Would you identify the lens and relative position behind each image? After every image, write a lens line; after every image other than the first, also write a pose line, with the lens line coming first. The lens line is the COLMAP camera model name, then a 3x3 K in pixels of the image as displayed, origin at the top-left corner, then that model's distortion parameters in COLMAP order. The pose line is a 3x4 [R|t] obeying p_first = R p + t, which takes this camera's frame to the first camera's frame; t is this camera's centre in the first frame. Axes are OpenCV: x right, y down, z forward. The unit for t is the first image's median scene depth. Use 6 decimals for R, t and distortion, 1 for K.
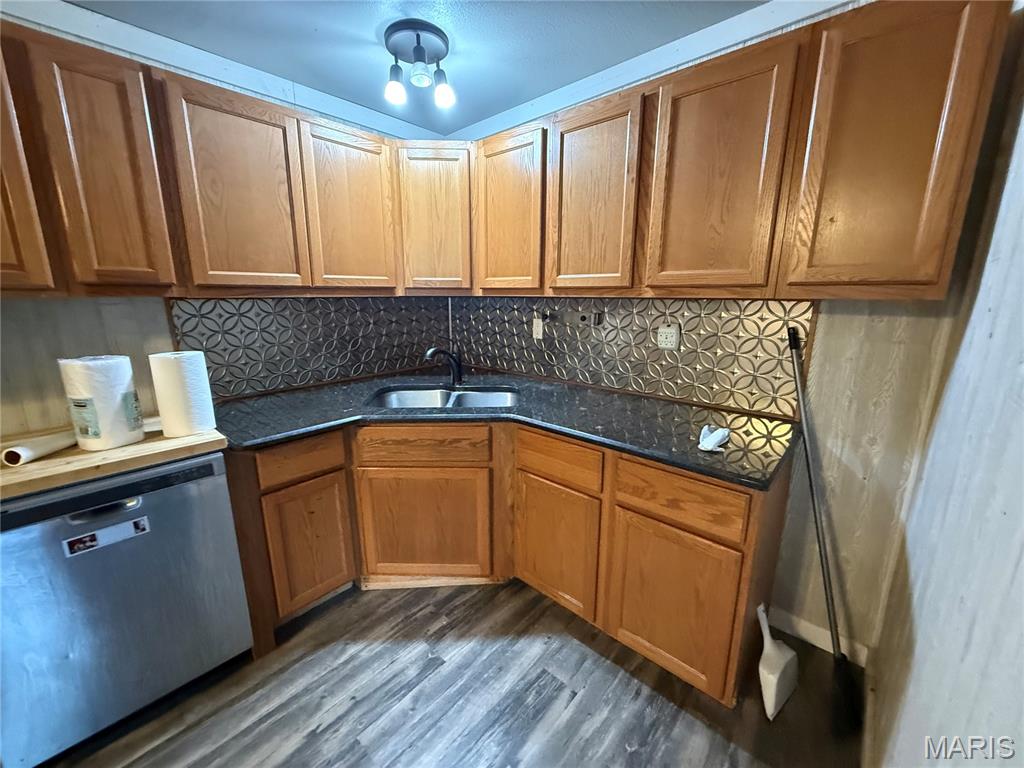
lens RADIAL K [[404.6, 0, 508.8], [0, 404.6, 384.7], [0, 0, 1]] dist [-0.001792, -0.000077]
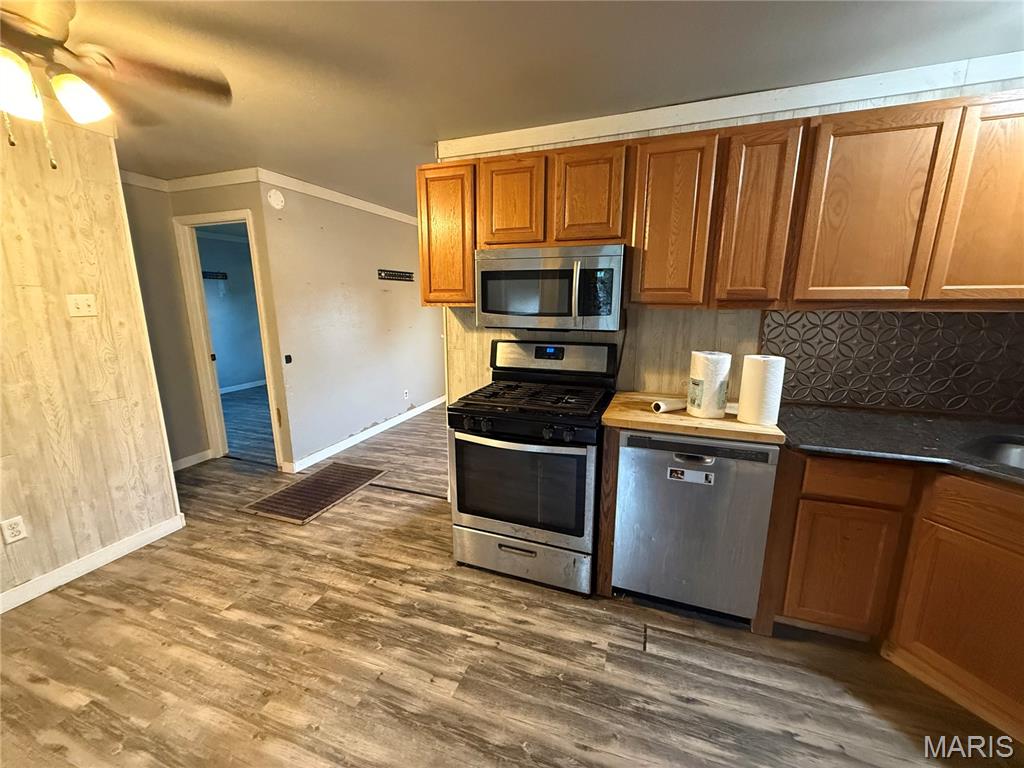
lens RADIAL K [[404.6, 0, 508.0], [0, 404.6, 383.8], [0, 0, 1]] dist [-0.001792, -0.000077]
pose [[0.372482, 0.193024, -0.907744, 0.009279], [-0.198280, 0.972097, 0.125347, 0.002257], [0.906610, 0.133298, 0.400362, -0.165893]]
